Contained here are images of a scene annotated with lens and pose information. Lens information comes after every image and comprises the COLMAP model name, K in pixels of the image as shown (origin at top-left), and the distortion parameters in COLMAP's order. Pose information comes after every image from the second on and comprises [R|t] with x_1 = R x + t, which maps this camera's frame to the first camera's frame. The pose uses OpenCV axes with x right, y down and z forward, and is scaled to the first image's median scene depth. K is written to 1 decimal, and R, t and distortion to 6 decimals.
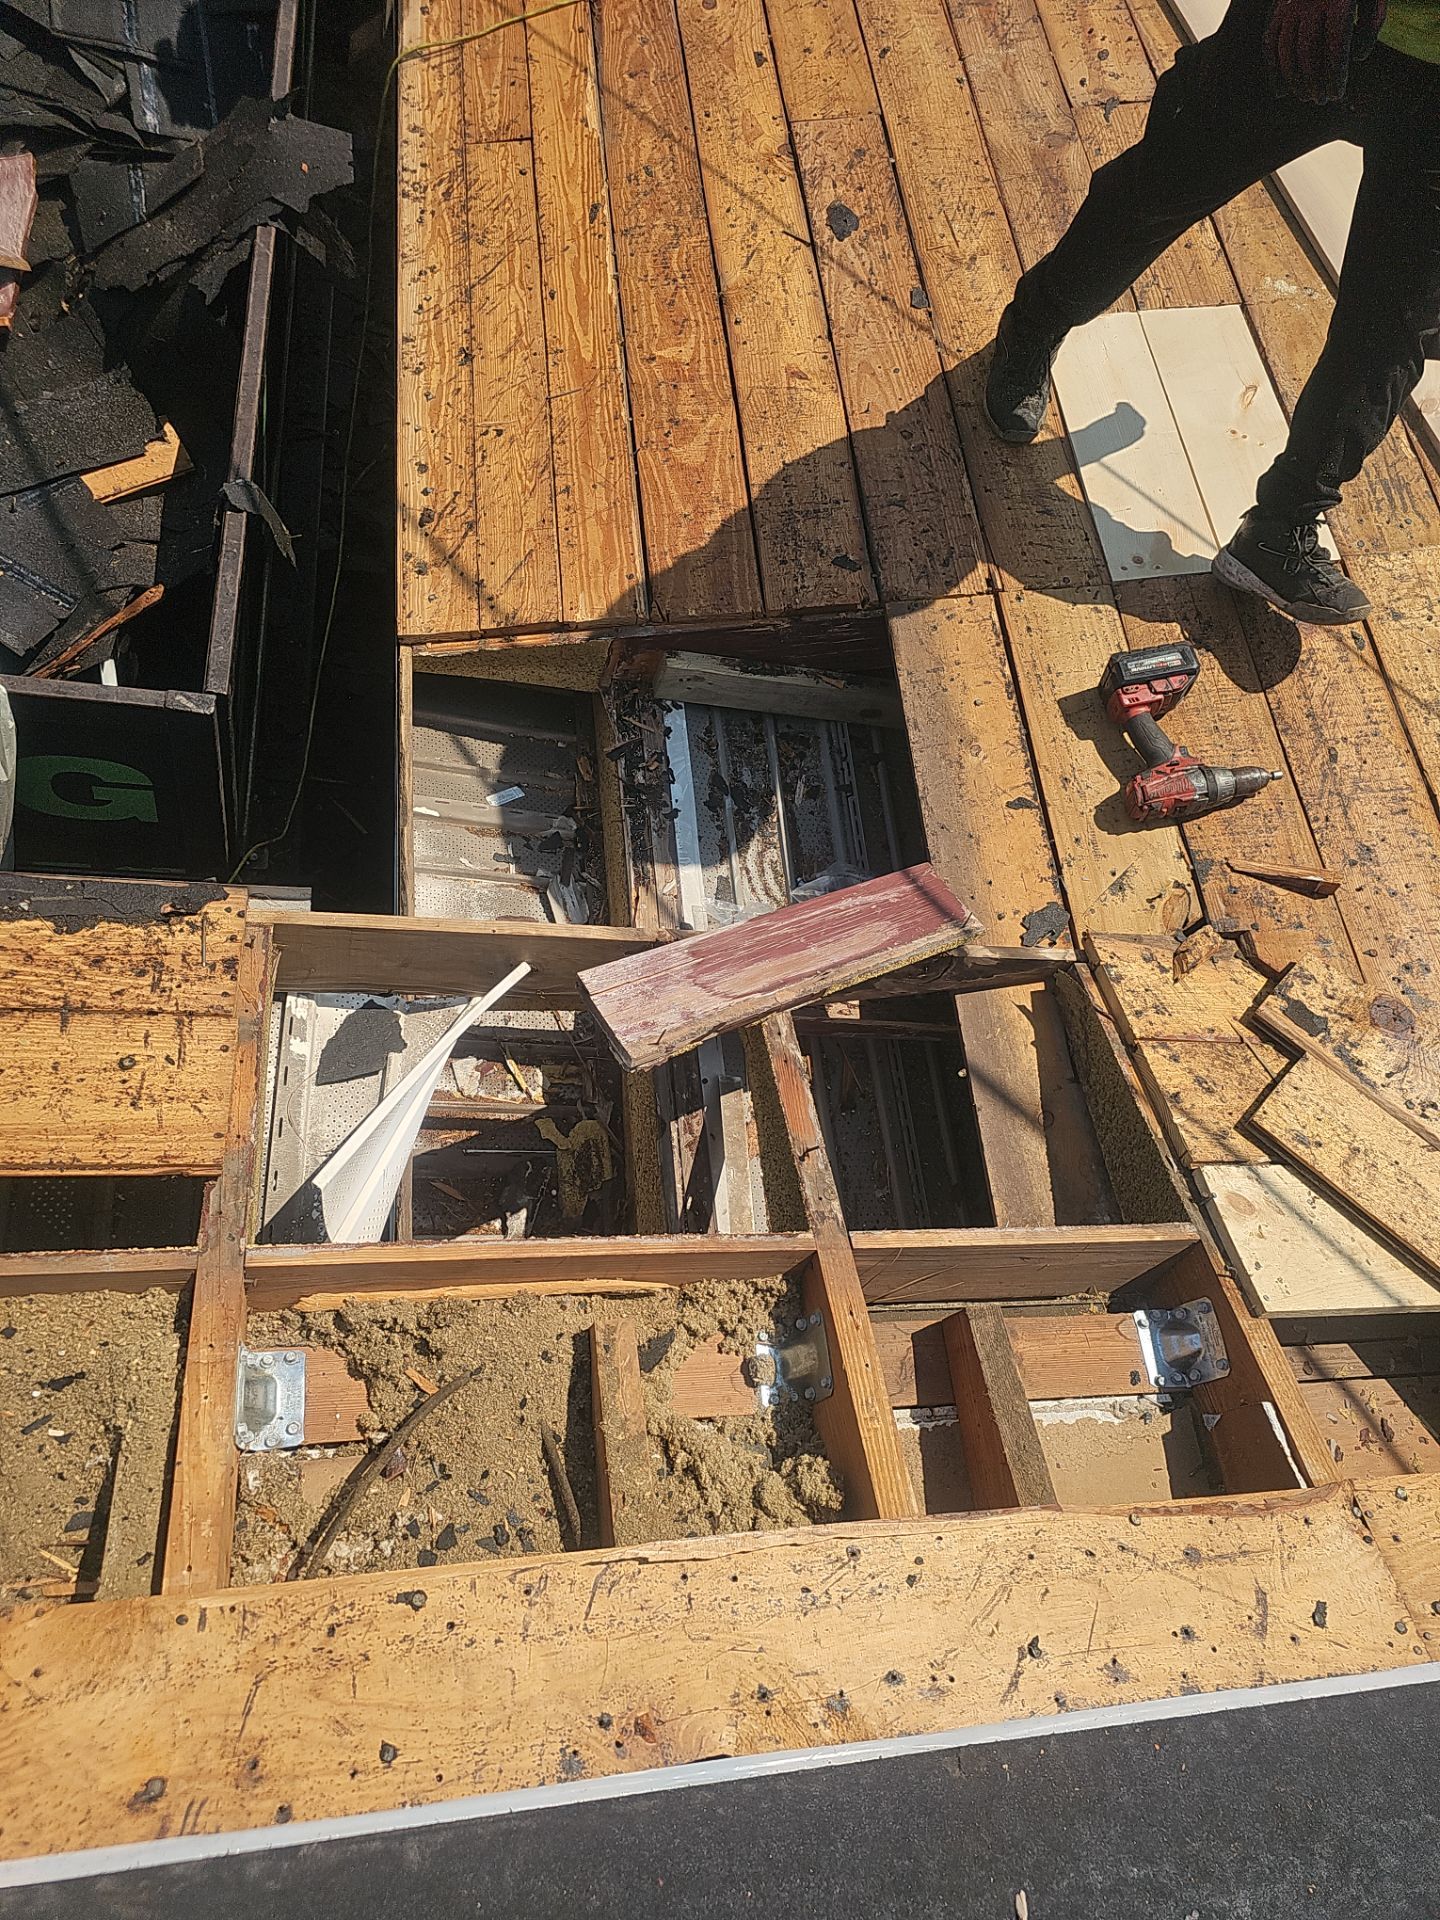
lens RADIAL K [[1222.6, 0, 720.0], [0, 1222.6, 960.0], [0, 0, 1]] dist [-0.003571, -0.005347]
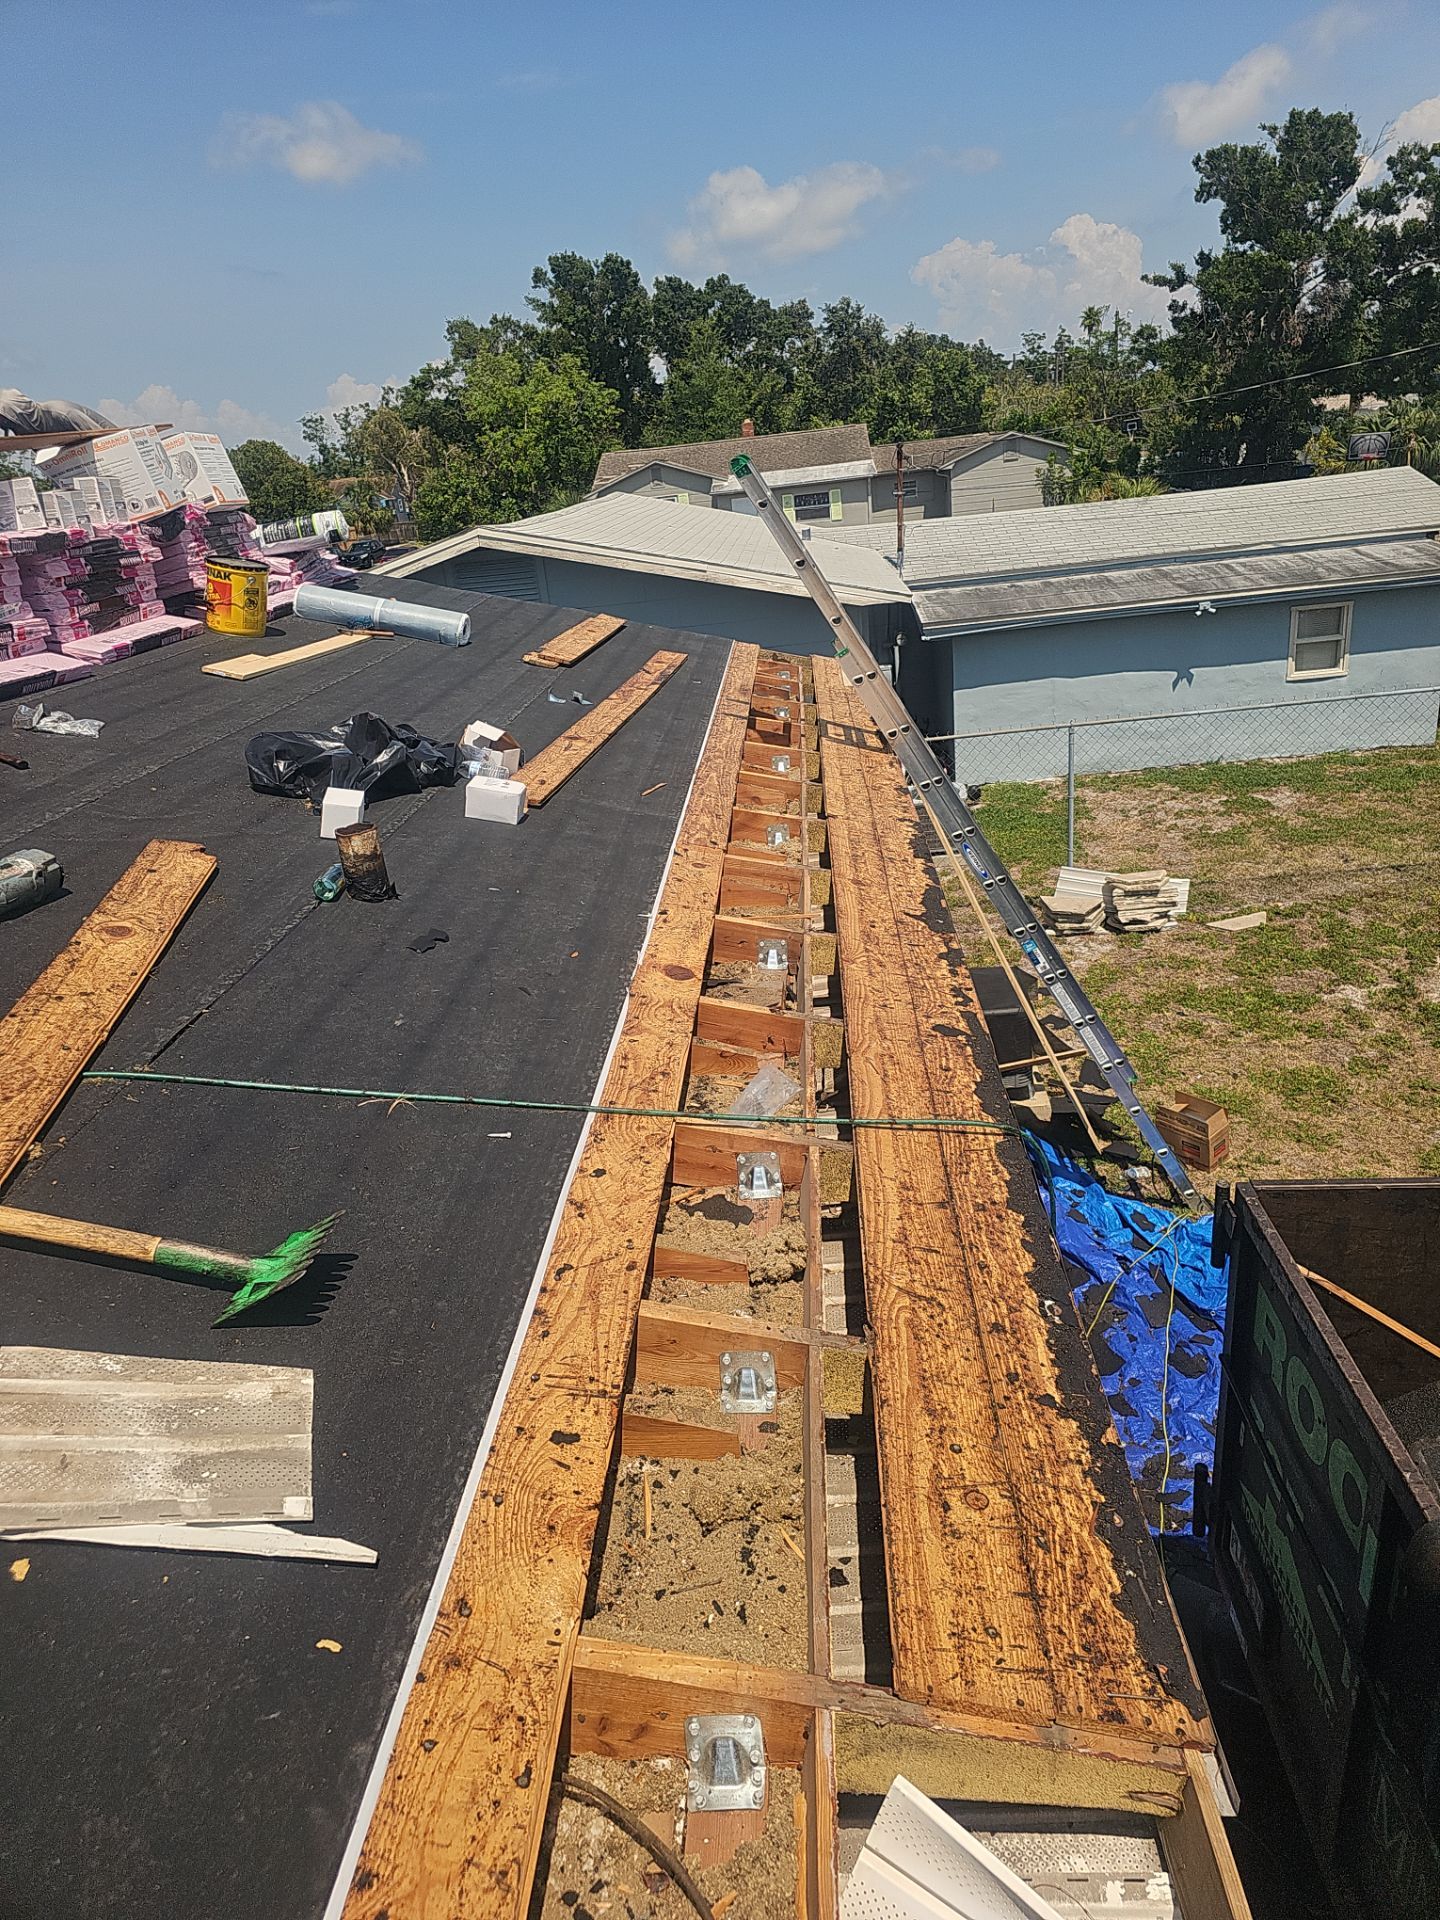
lens RADIAL K [[1222.6, 0, 720.0], [0, 1222.6, 960.0], [0, 0, 1]] dist [-0.003571, -0.005347]
pose [[-0.168741, 0.104985, -0.980053, 0.670889], [-0.859325, 0.471359, 0.198447, -0.235781], [0.482791, 0.875671, 0.010679, 0.259788]]
